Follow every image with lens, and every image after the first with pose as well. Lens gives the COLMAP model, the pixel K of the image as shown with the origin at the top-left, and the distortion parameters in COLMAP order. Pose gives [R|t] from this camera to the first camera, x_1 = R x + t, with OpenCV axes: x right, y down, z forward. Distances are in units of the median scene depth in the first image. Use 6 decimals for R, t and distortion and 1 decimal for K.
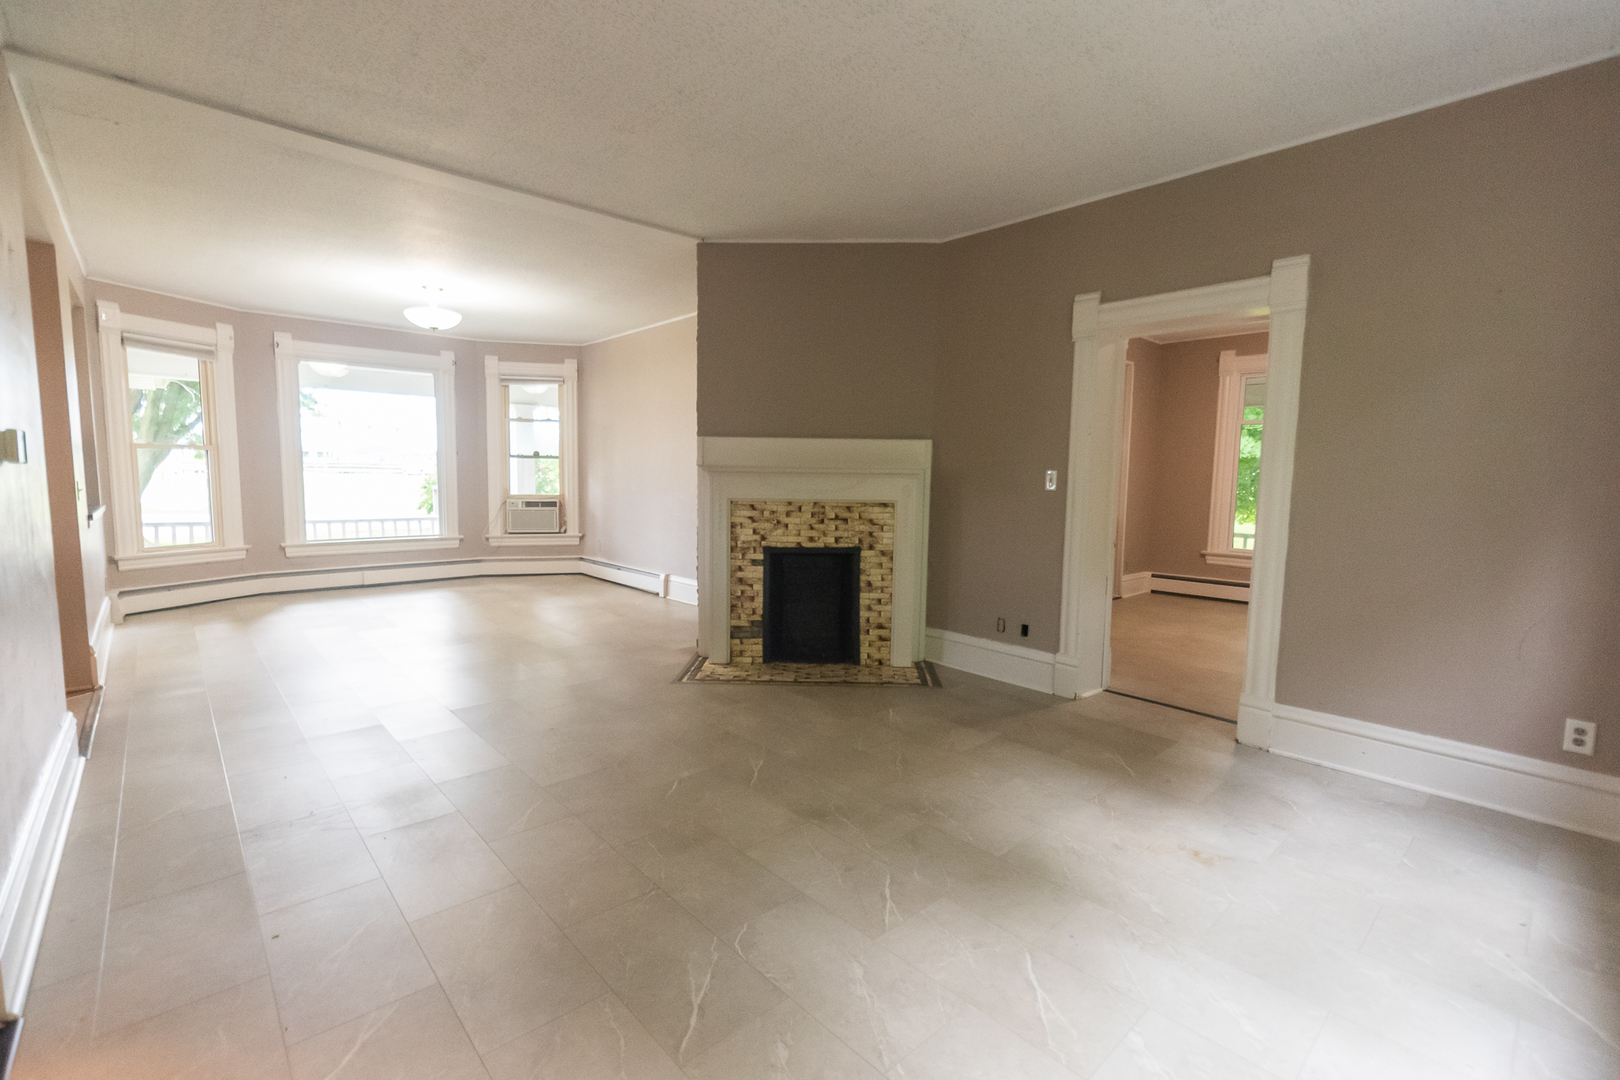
lens RADIAL K [[728.5, 0, 810.0], [0, 728.5, 540.0], [0, 0, 1]] dist [-0.001212, -0.000662]
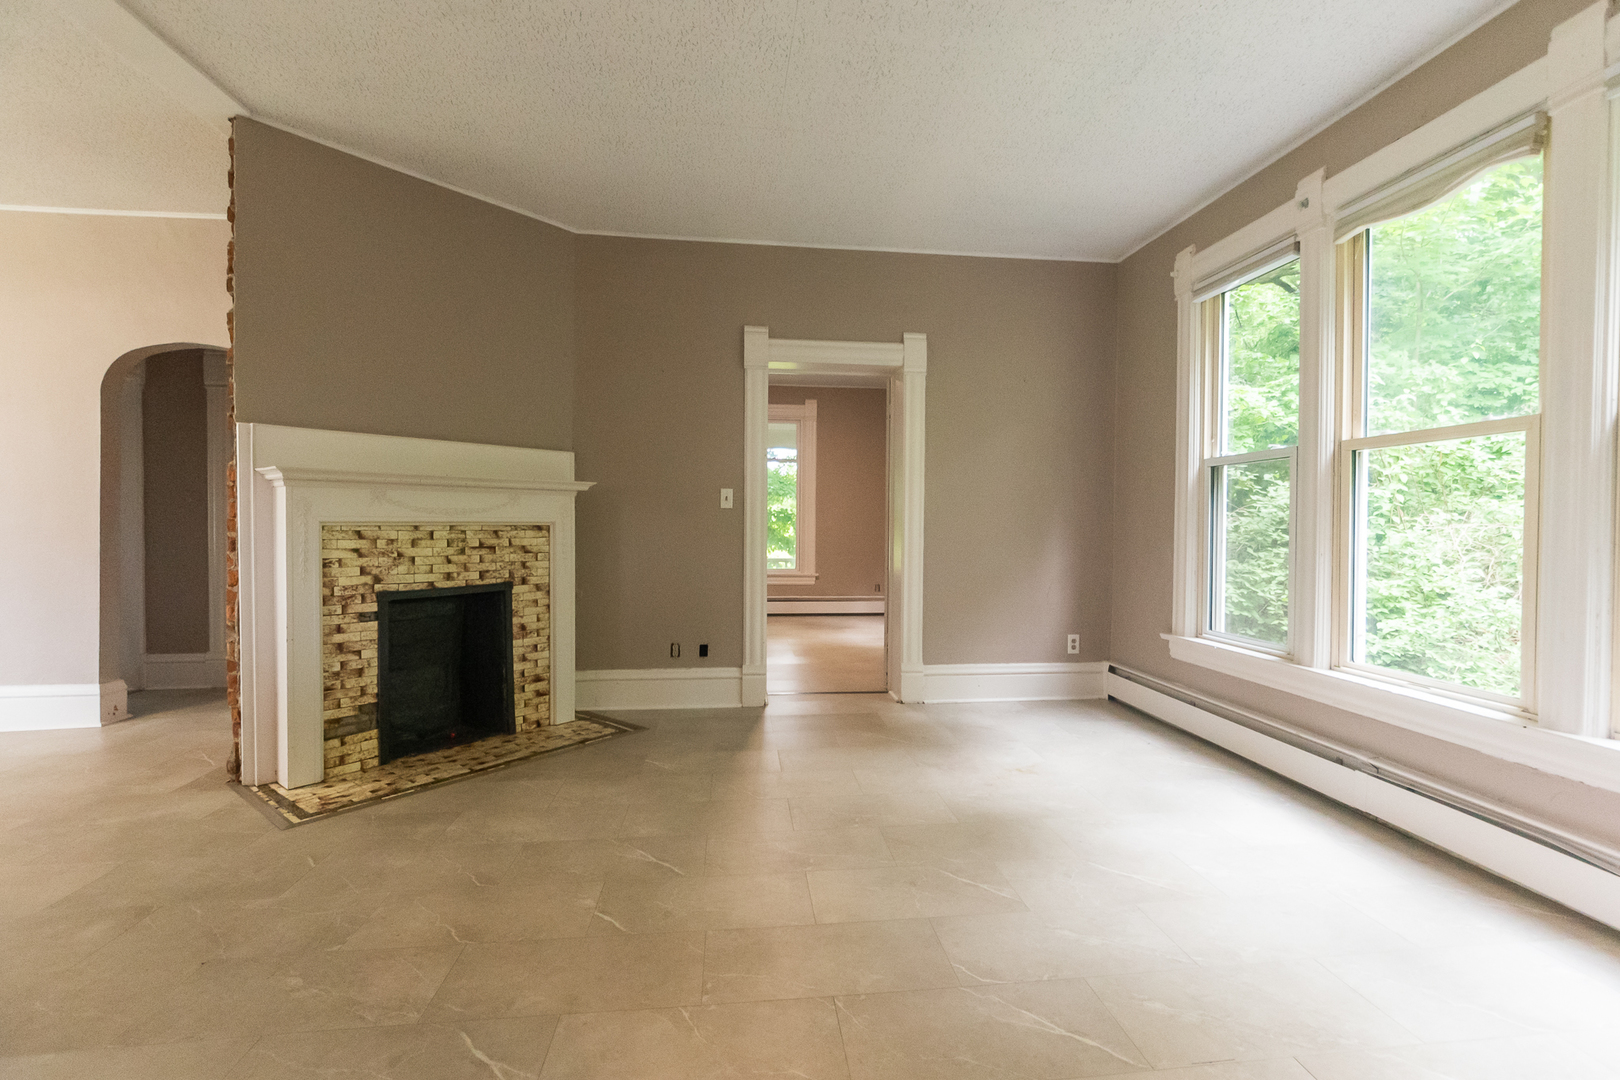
lens RADIAL K [[760.1, 0, 810.0], [0, 760.1, 540.0], [0, 0, 1]] dist [-0.007394, -0.000967]
pose [[0.559339, -0.025258, 0.828554, -0.426828], [0.080008, 0.996514, -0.023634, 0.009656], [-0.825069, 0.079510, 0.559410, 0.269159]]
